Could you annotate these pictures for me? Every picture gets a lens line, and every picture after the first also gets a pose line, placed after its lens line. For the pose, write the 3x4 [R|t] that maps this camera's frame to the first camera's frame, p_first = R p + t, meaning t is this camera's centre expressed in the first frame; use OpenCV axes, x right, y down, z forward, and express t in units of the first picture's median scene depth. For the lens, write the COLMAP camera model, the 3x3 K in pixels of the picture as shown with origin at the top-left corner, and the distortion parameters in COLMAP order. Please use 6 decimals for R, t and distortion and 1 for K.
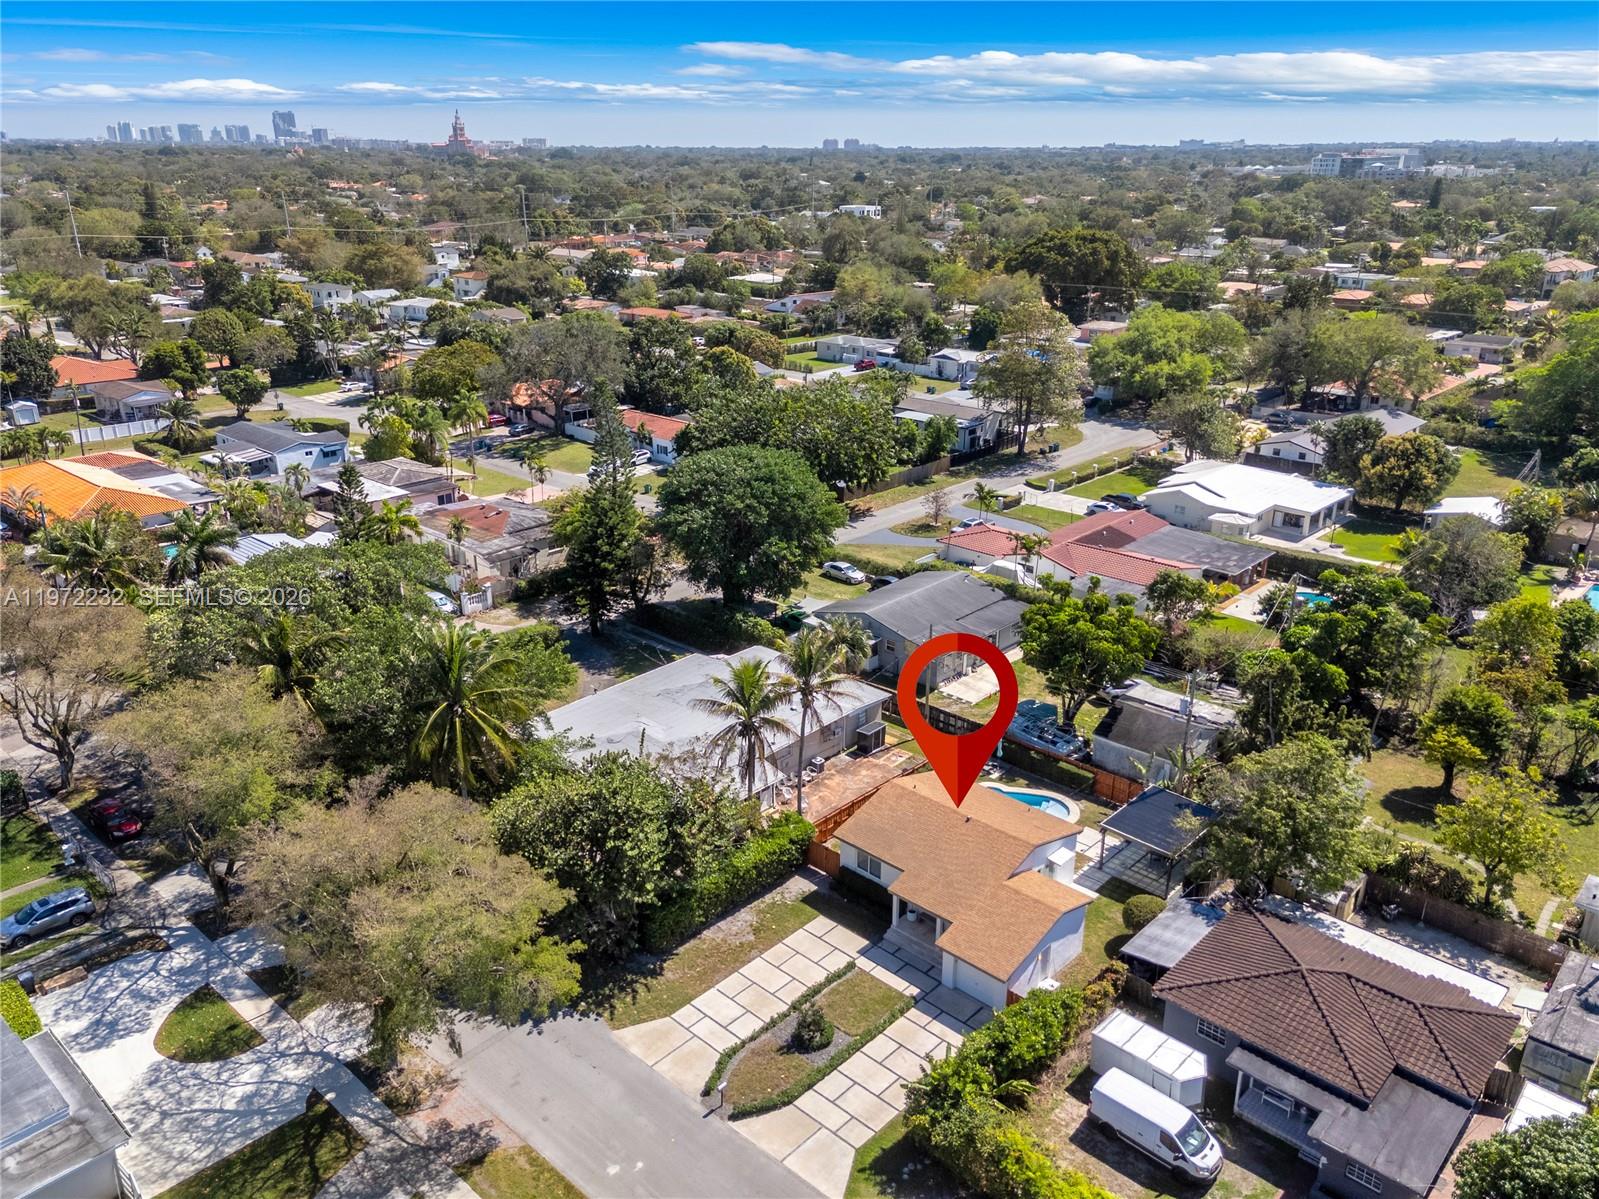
lens RADIAL K [[1109.6, 0, 799.5], [0, 1109.6, 599.5], [0, 0, 1]] dist [0.046596, -0.001203]
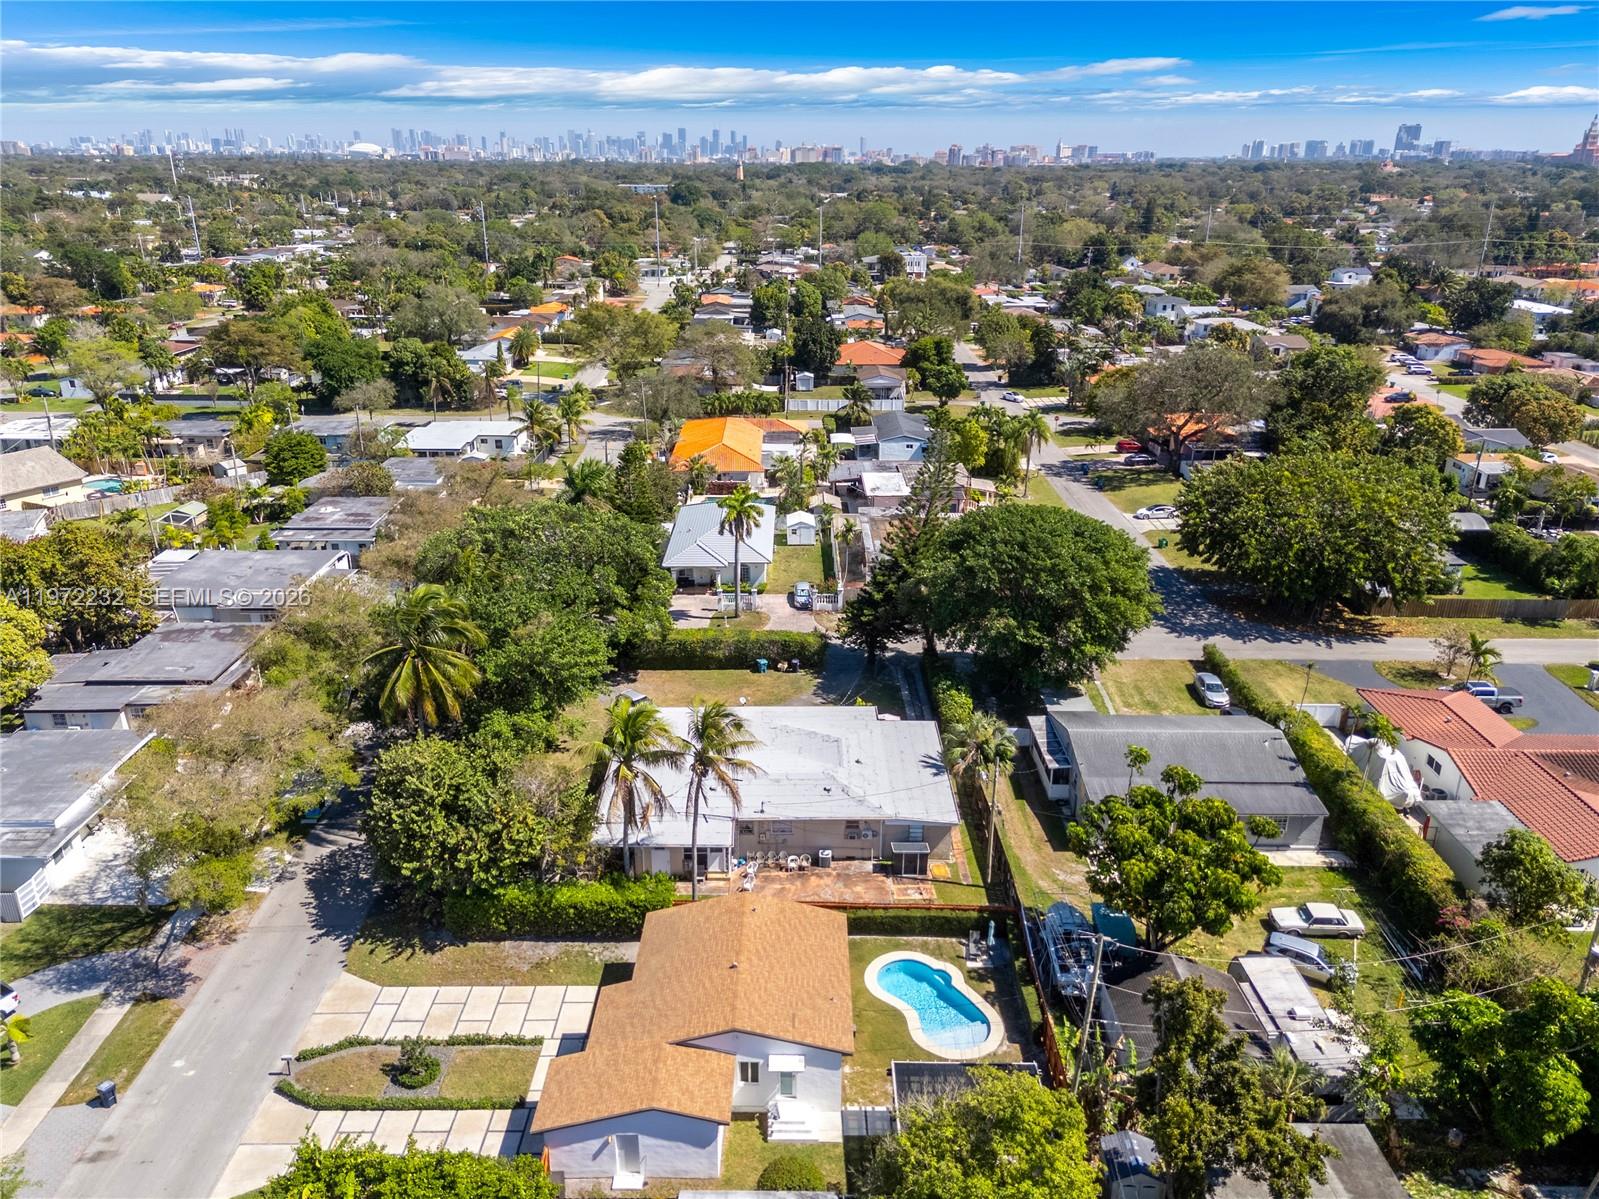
lens RADIAL K [[1109.6, 0, 799.5], [0, 1109.6, 599.5], [0, 0, 1]] dist [0.046596, -0.001203]
pose [[0.703221, 0.260180, -0.661654, 0.554334], [-0.267705, 0.959041, 0.092598, -0.130667], [0.658646, 0.112011, 0.744070, 0.312570]]
